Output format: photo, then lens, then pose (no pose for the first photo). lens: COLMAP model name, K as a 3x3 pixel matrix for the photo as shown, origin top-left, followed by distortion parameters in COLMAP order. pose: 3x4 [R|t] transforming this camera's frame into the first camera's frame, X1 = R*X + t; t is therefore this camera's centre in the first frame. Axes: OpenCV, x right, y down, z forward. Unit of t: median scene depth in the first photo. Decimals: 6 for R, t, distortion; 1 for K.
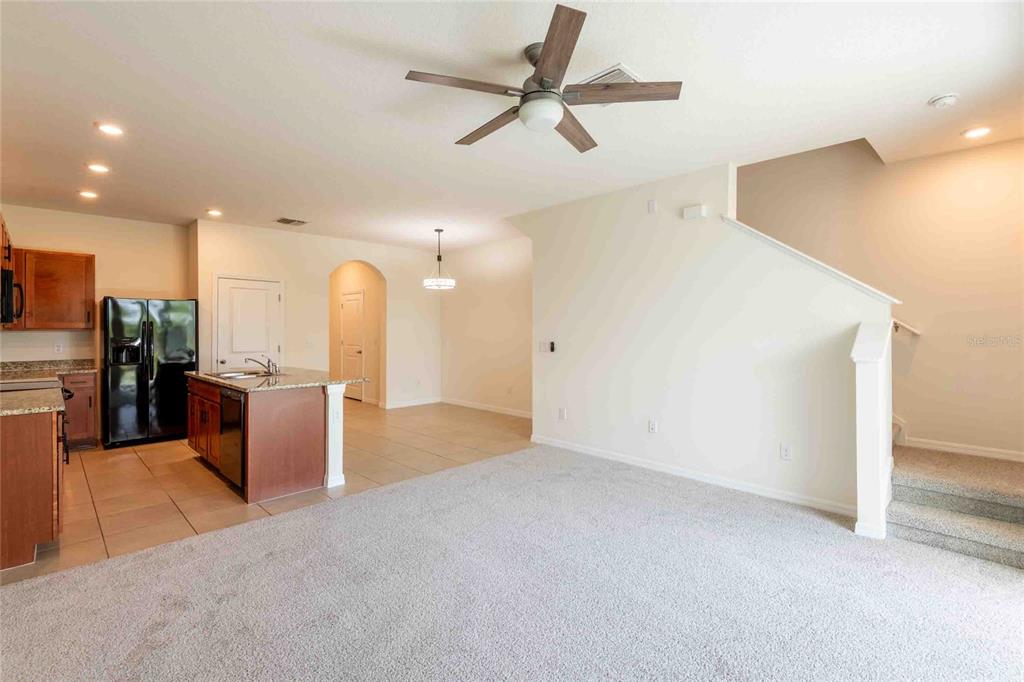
lens RADIAL K [[467.6, 0, 503.8], [0, 467.6, 330.6], [0, 0, 1]] dist [0.027177, -0.012396]
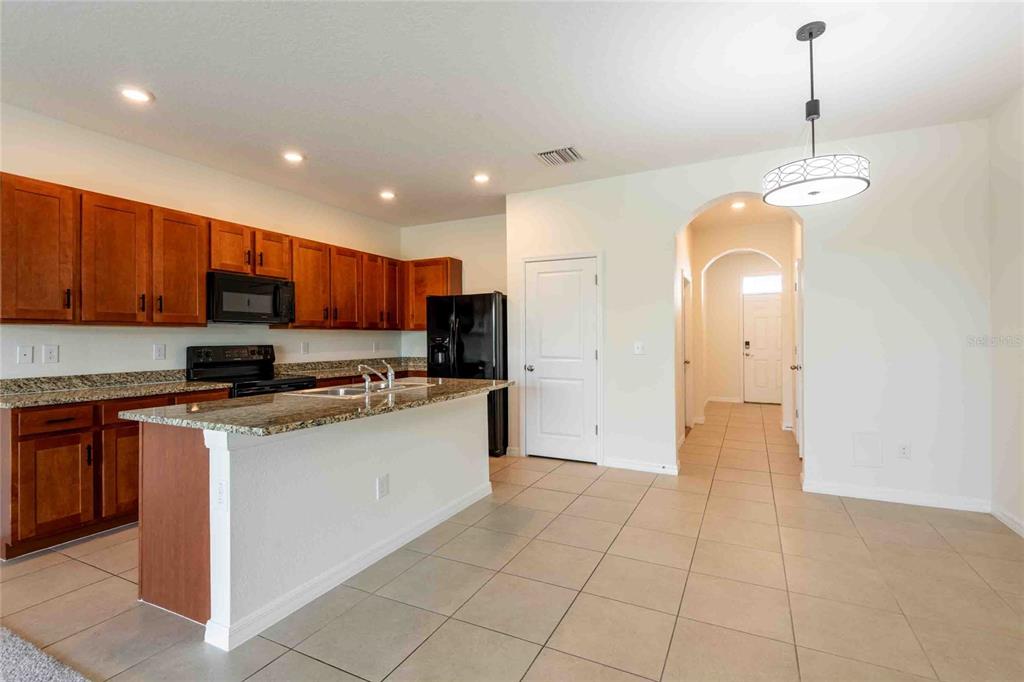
lens RADIAL K [[467.6, 0, 522.4], [0, 467.6, 338.3], [0, 0, 1]] dist [0.027177, -0.012396]
pose [[0.341357, -0.000414, -0.939934, 0.142168], [0.004795, 0.999988, 0.001300, 0.016745], [0.939922, -0.004950, 0.341354, 0.815288]]
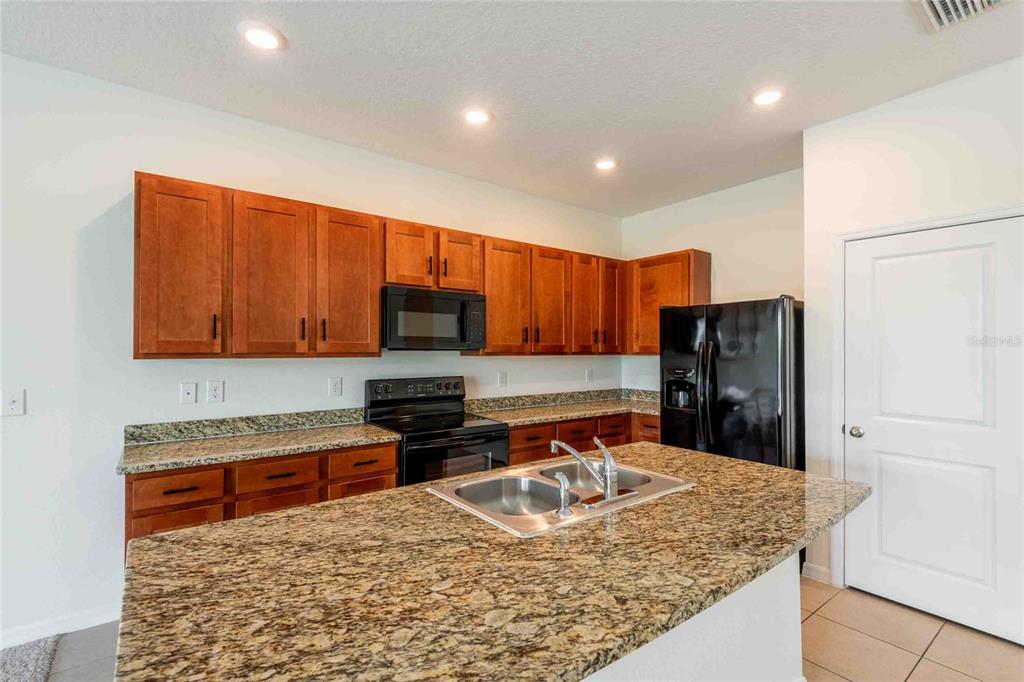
lens RADIAL K [[467.6, 0, 520.0], [0, 467.6, 345.3], [0, 0, 1]] dist [0.027177, -0.012396]
pose [[-0.106854, -0.006898, -0.994251, -0.147498], [-0.002663, 0.999974, -0.006651, -0.010974], [0.994271, 0.001937, -0.106870, 0.833544]]
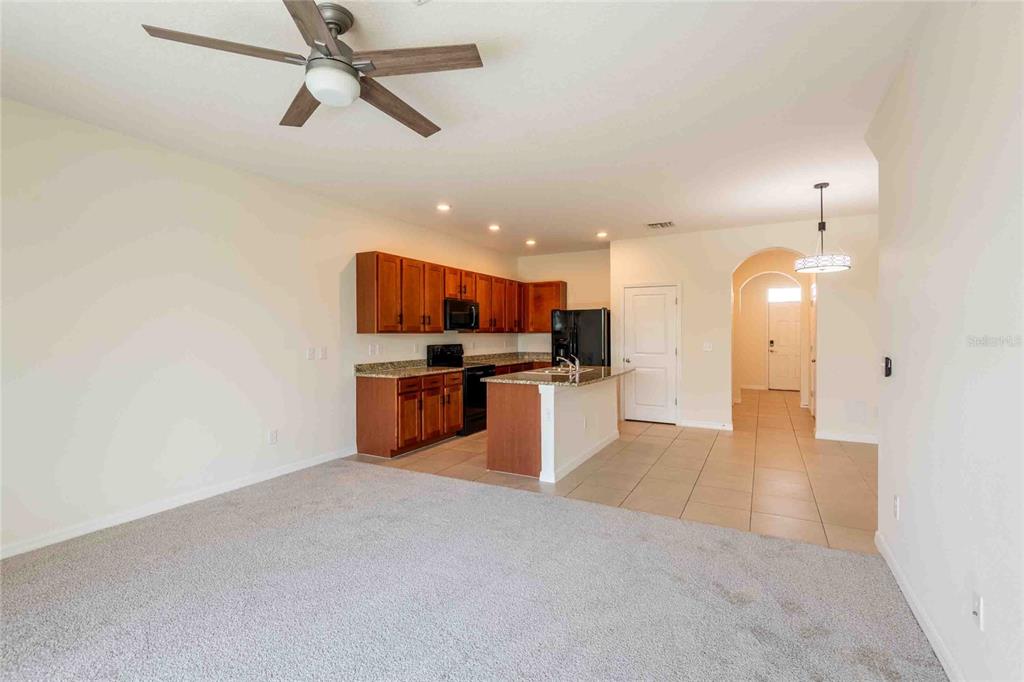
lens RADIAL K [[467.6, 0, 523.3], [0, 467.6, 335.0], [0, 0, 1]] dist [0.027177, -0.012396]
pose [[0.321035, 0.005686, -0.947050, 0.449337], [0.000536, 0.999981, 0.006186, -0.003377], [0.947067, -0.002493, 0.321026, 0.443518]]
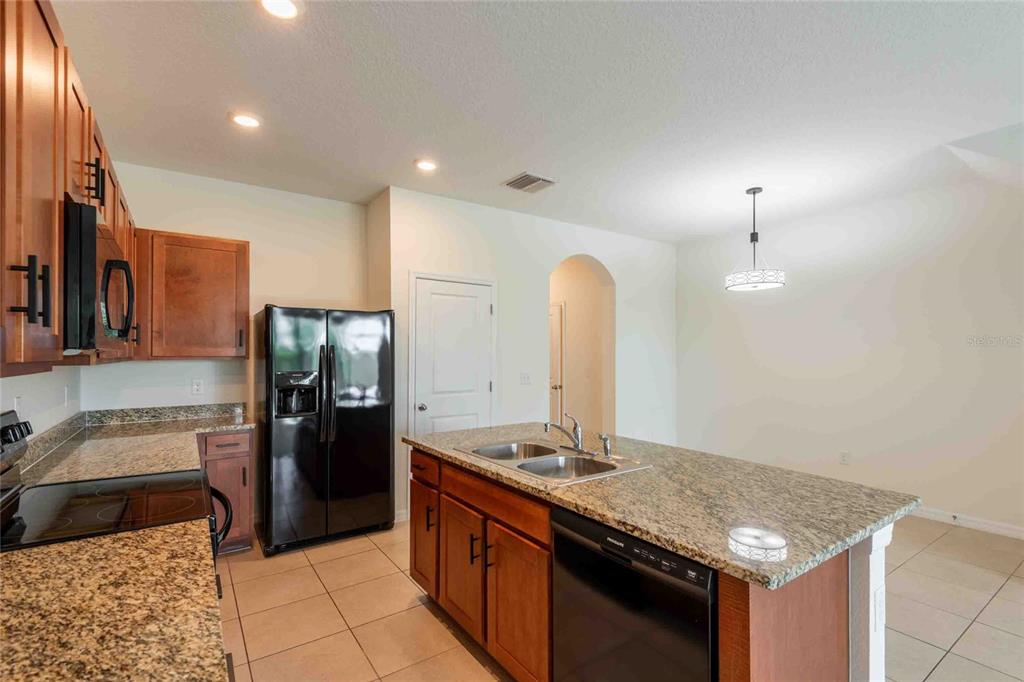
lens RADIAL K [[467.6, 0, 517.3], [0, 467.6, 351.8], [0, 0, 1]] dist [0.027177, -0.012396]
pose [[0.987655, 0.000811, -0.156642, -0.413604], [-0.001401, 0.999992, -0.003656, -0.009153], [0.156638, 0.003830, 0.987649, 0.436760]]
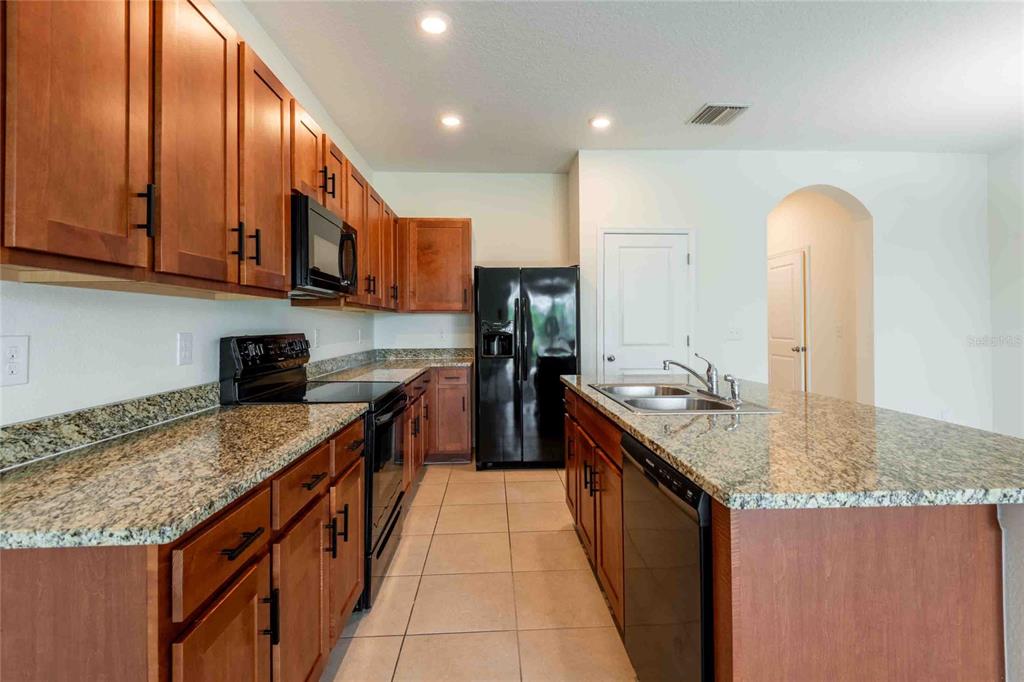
lens RADIAL K [[467.6, 0, 514.4], [0, 467.6, 322.9], [0, 0, 1]] dist [0.027177, -0.012396]
pose [[0.751275, -0.005068, -0.659970, -0.294518], [0.004514, 0.999987, -0.002539, 0.019236], [0.659974, -0.001071, 0.751288, 0.464582]]
